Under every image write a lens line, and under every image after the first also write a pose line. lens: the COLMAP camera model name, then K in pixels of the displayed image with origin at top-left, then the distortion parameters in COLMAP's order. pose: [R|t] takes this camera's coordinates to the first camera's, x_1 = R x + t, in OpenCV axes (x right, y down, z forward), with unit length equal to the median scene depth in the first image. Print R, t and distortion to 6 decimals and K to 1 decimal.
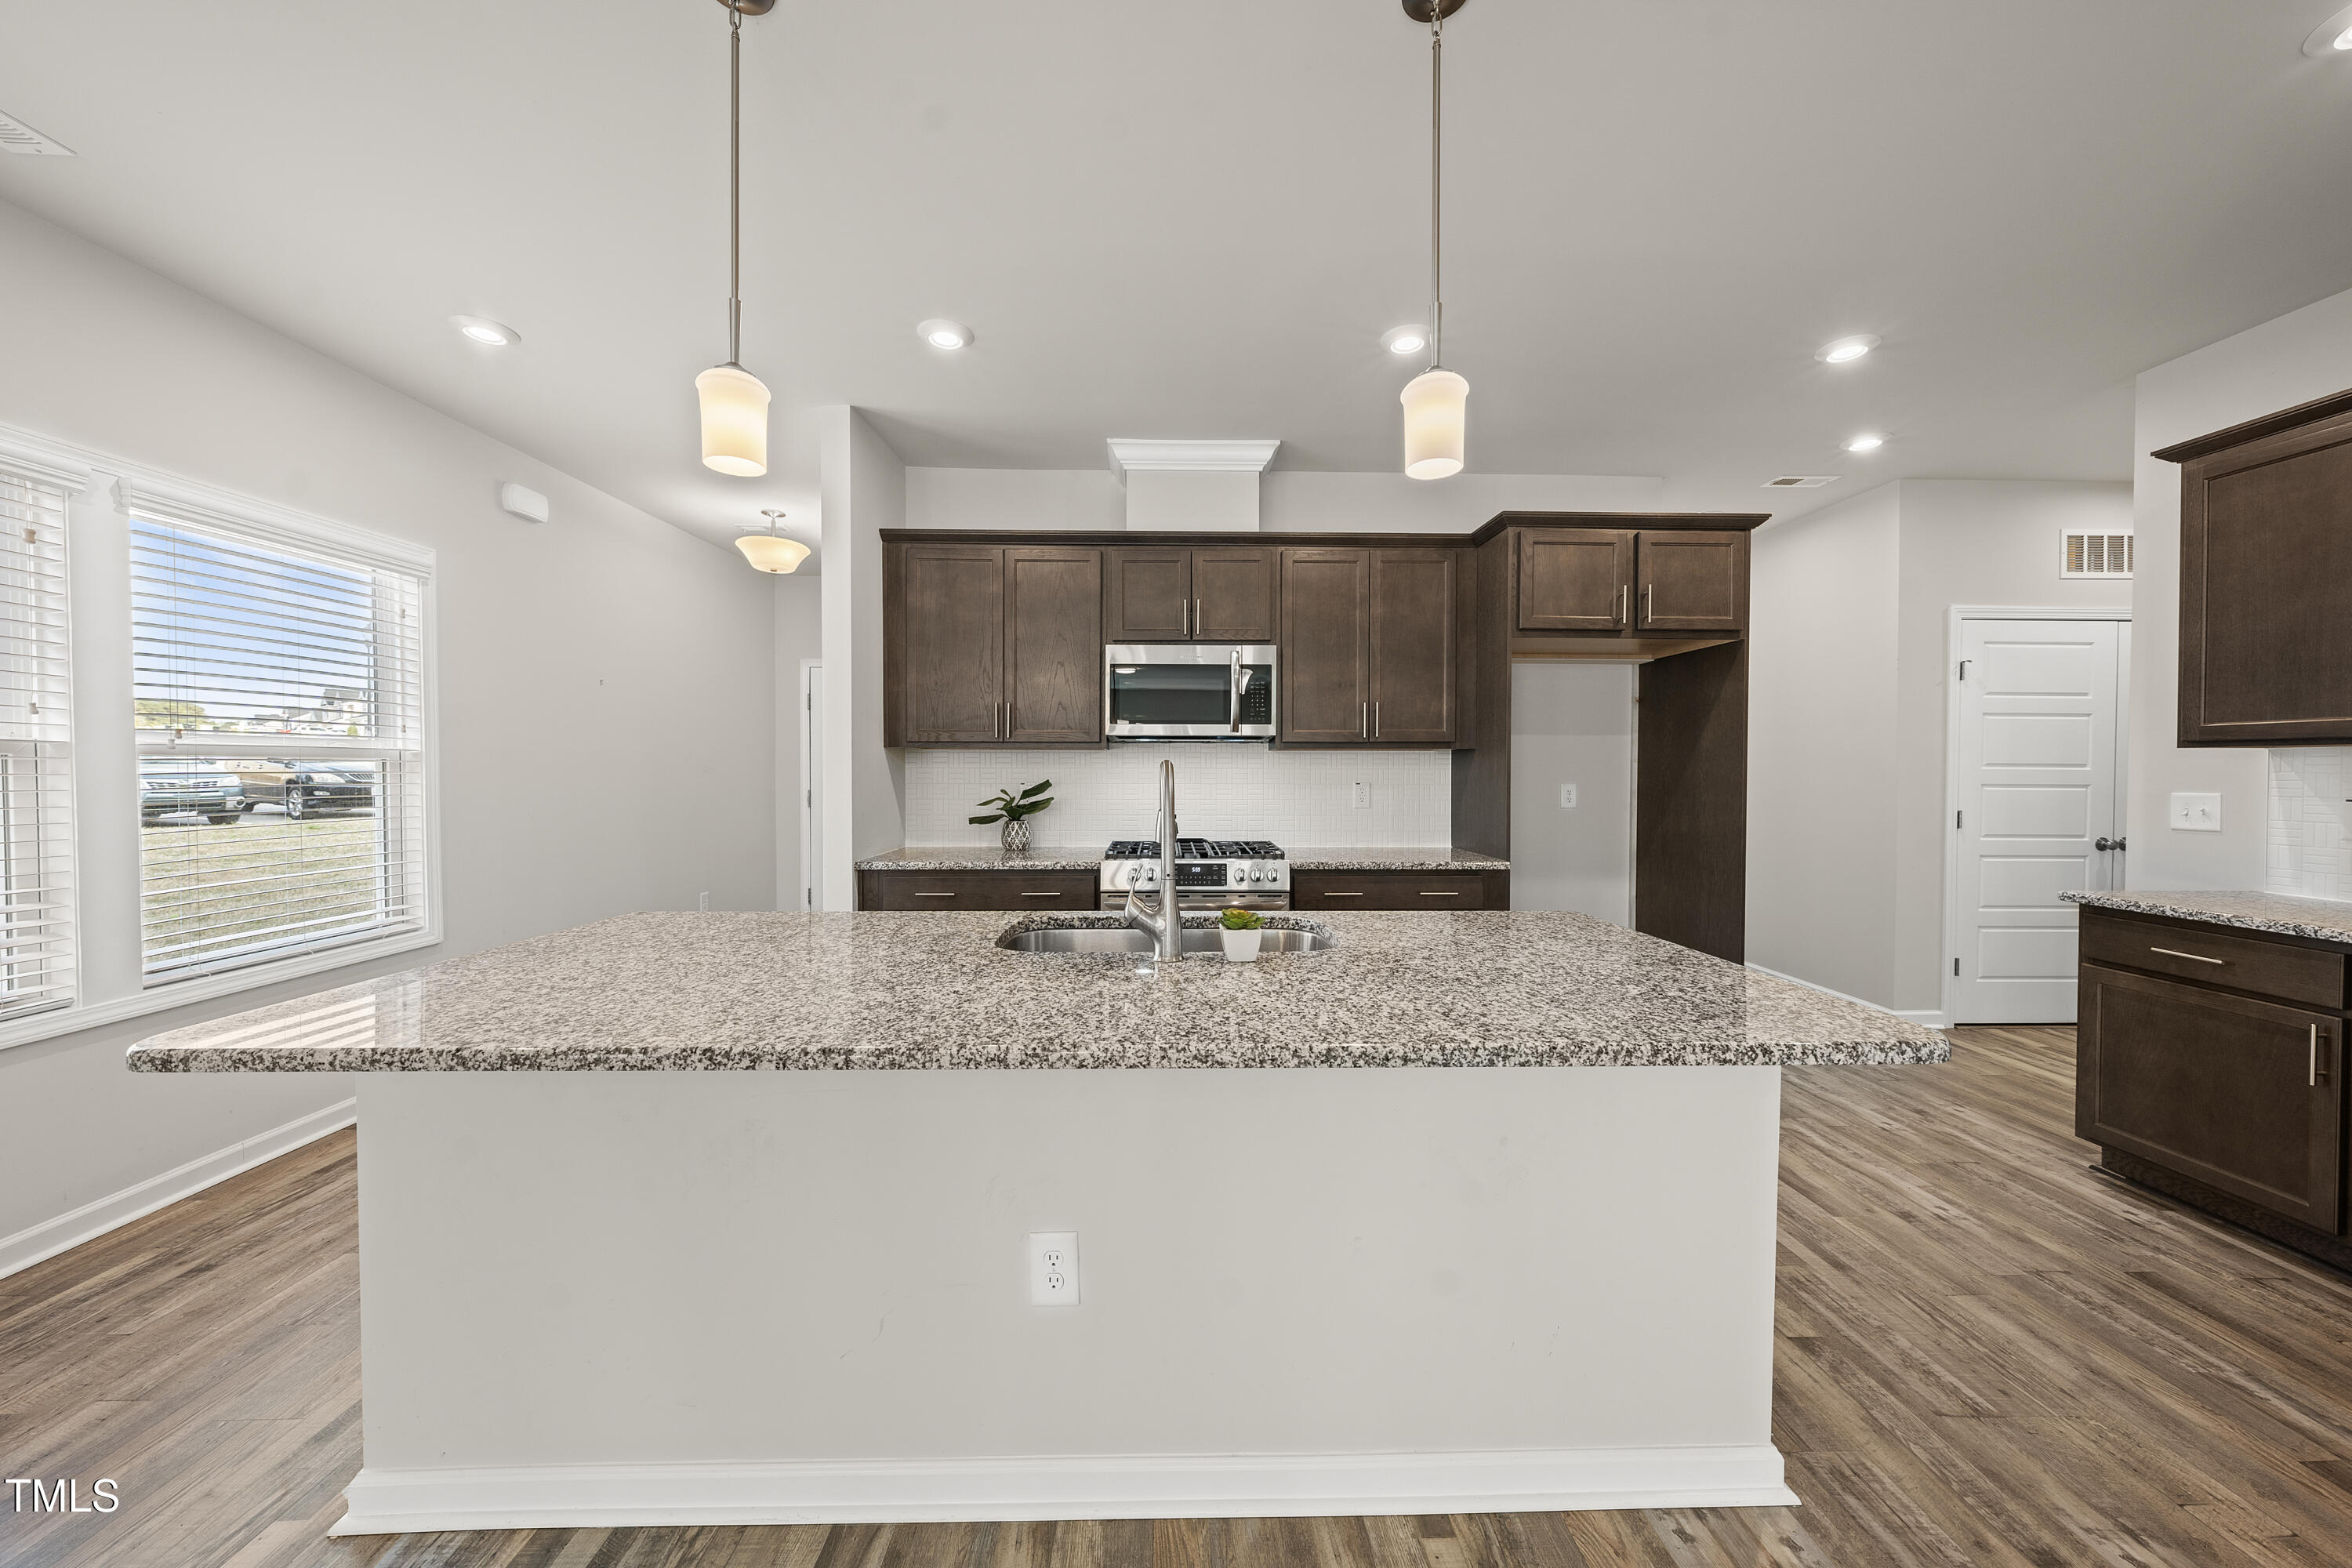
lens RADIAL K [[789.8, 0, 1183.6], [0, 789.8, 773.4], [0, 0, 1]] dist [-0.001221, -0.000026]
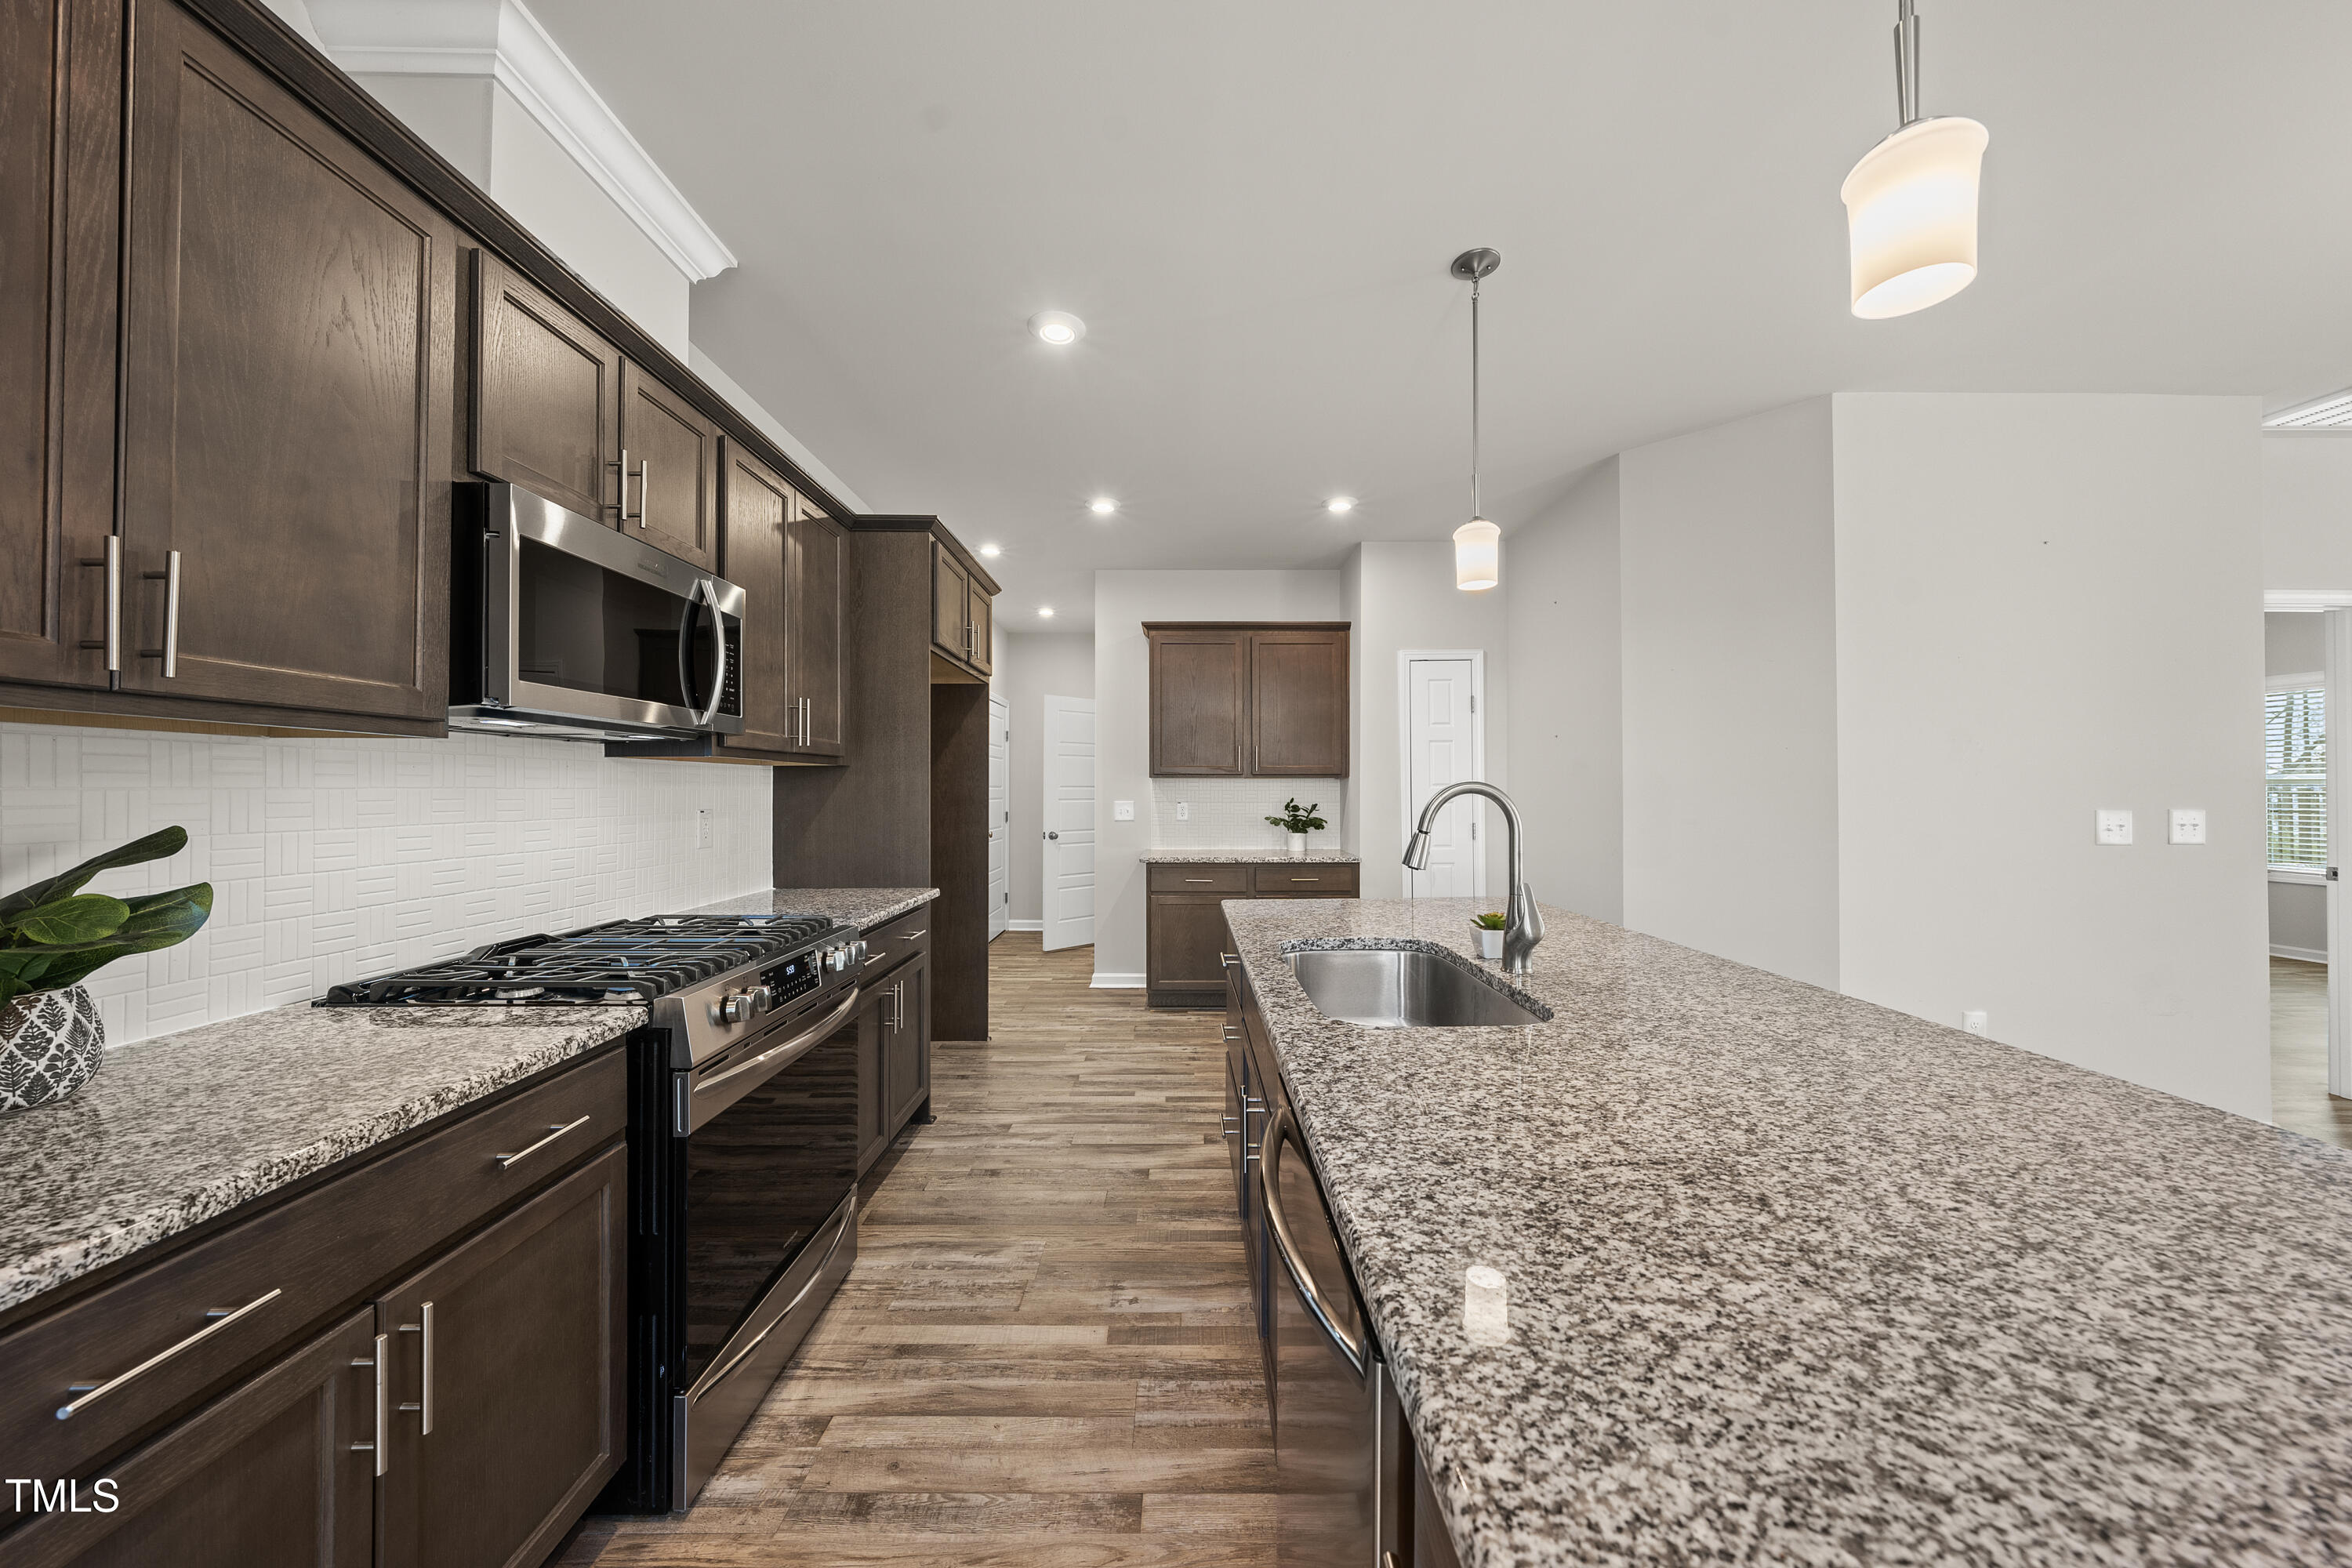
lens RADIAL K [[792.9, 0, 1183.4], [0, 792.9, 781.4], [0, 0, 1]] dist [0.000857, -0.000403]
pose [[0.007329, 0.009877, 0.999924, -0.511400], [0.007569, 0.999922, -0.009932, -0.002983], [-0.999944, 0.007641, 0.007254, 0.681749]]
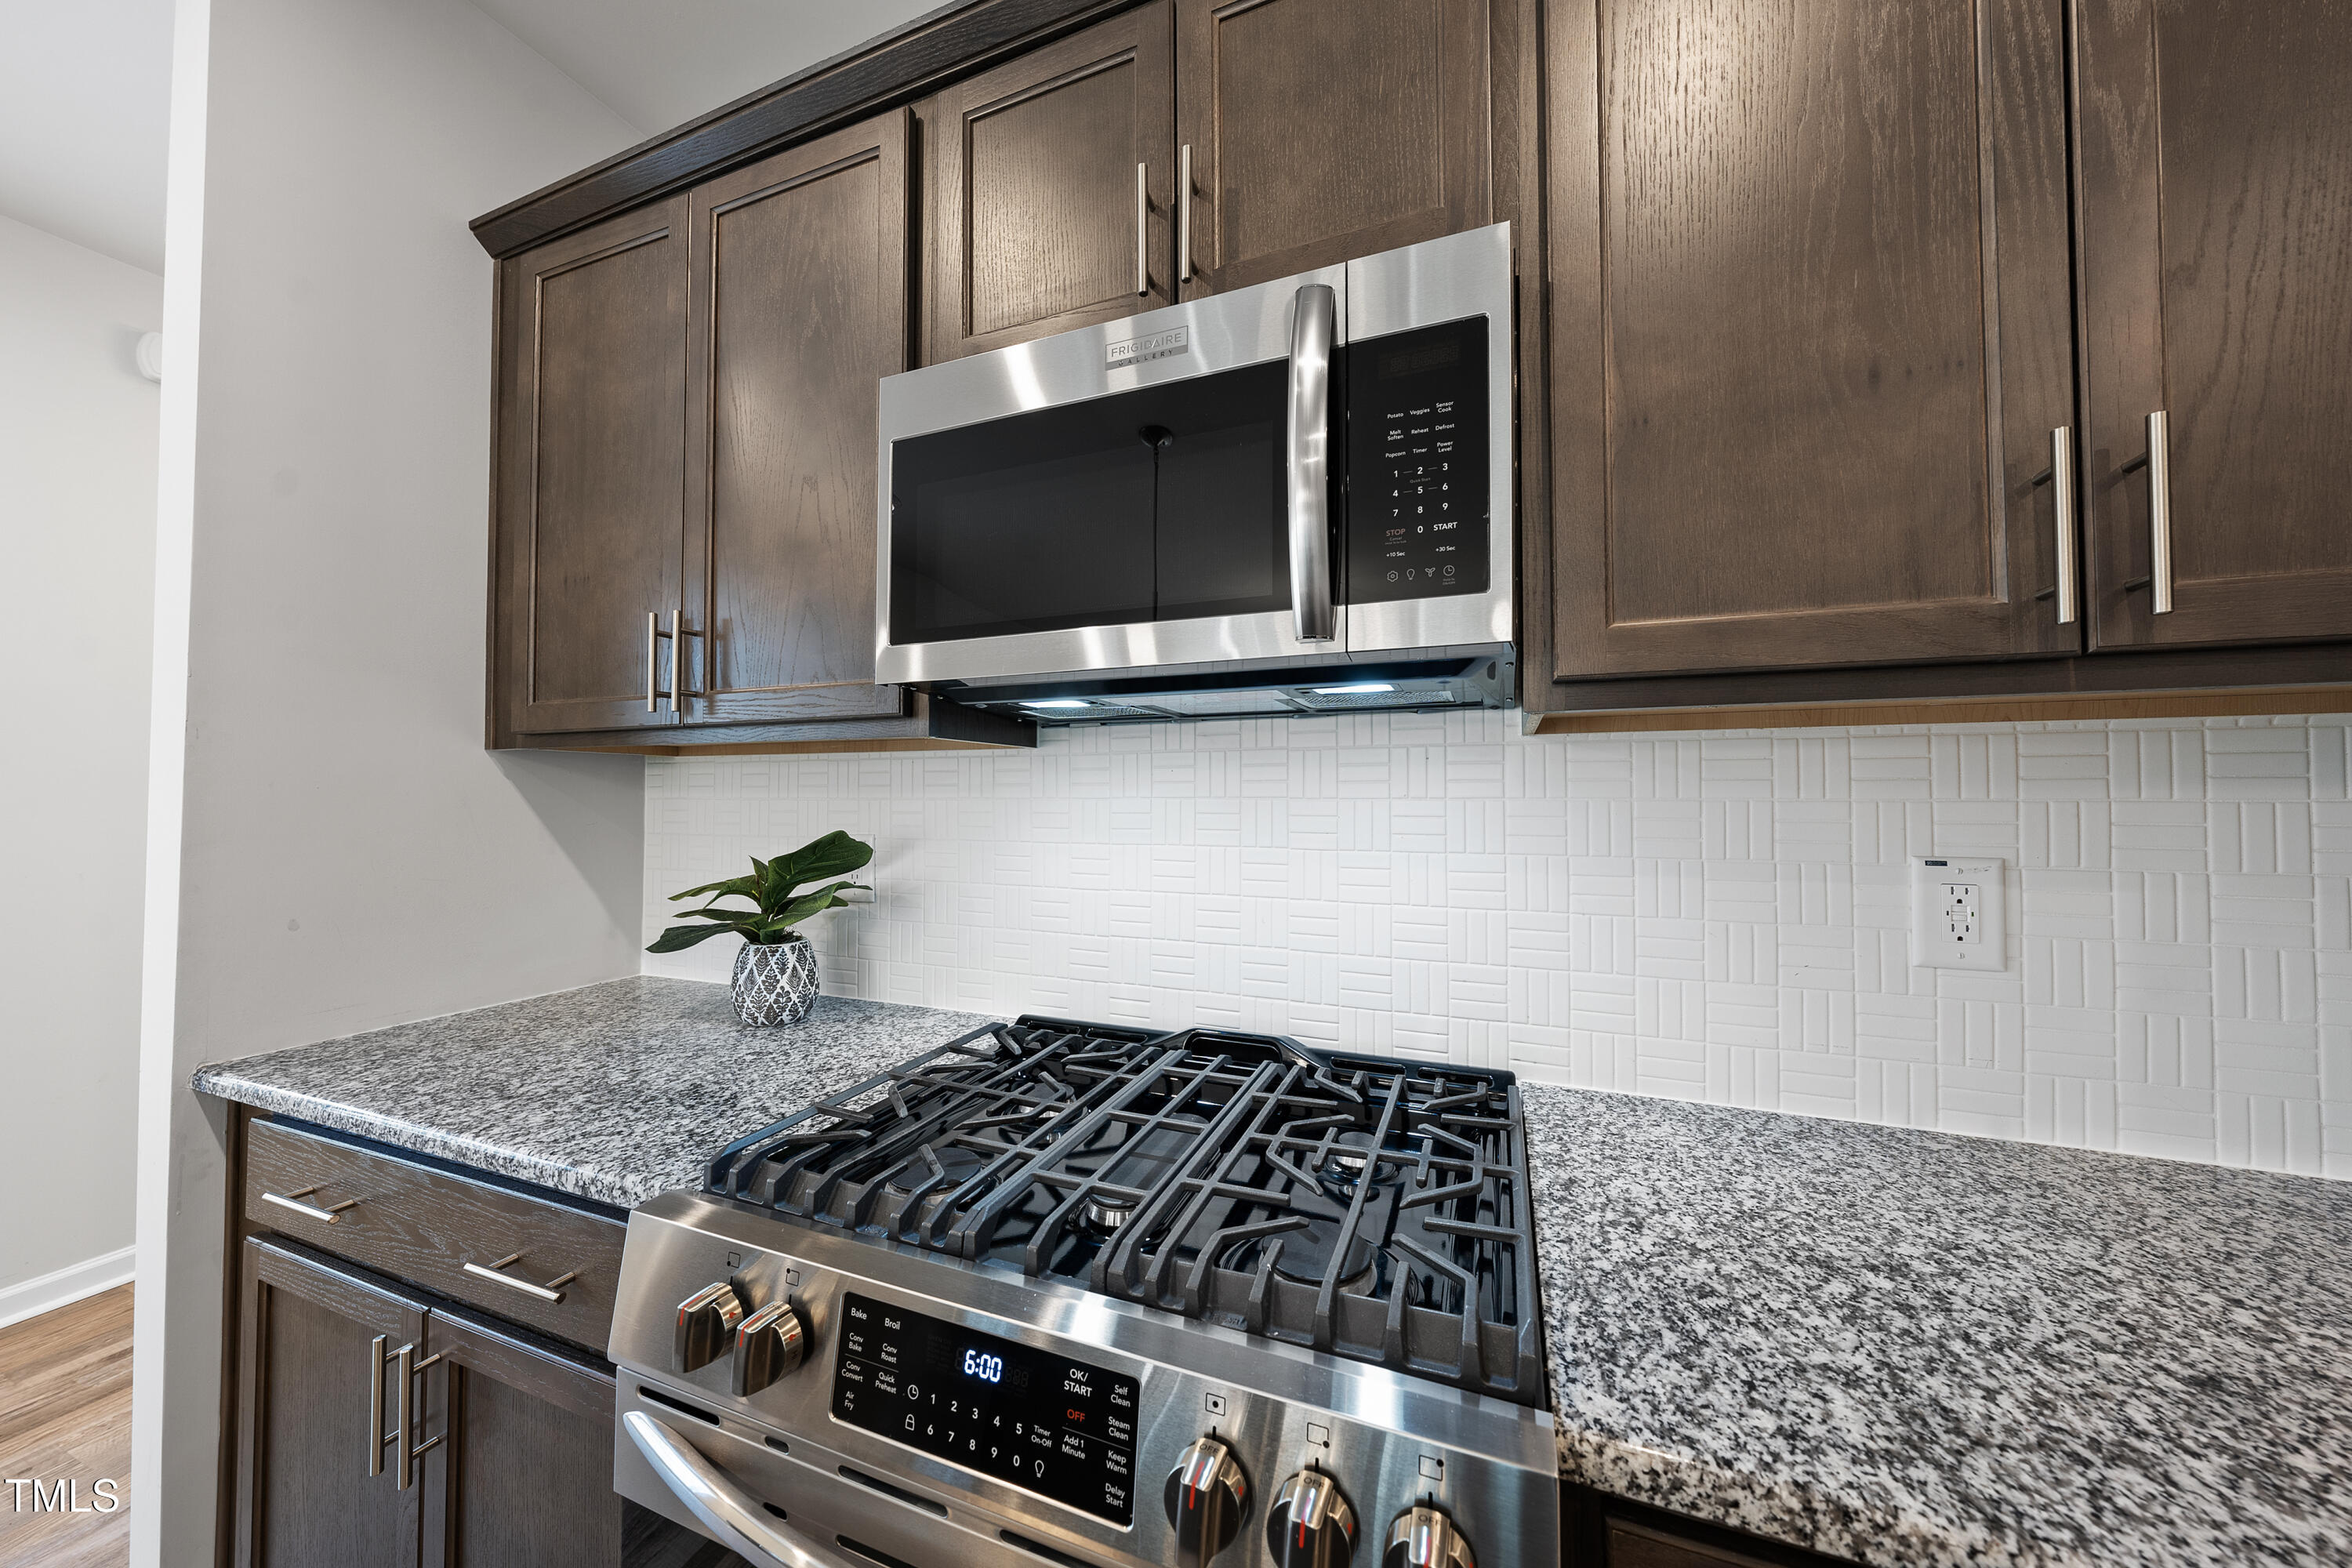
lens RADIAL K [[792.9, 0, 1183.4], [0, 792.9, 781.4], [0, 0, 1]] dist [0.000857, -0.000403]
pose [[0.922727, -0.013838, -0.385206, 0.119604], [0.002503, 0.999549, -0.029913, -0.005026], [0.385446, 0.026638, 0.922346, 0.795583]]
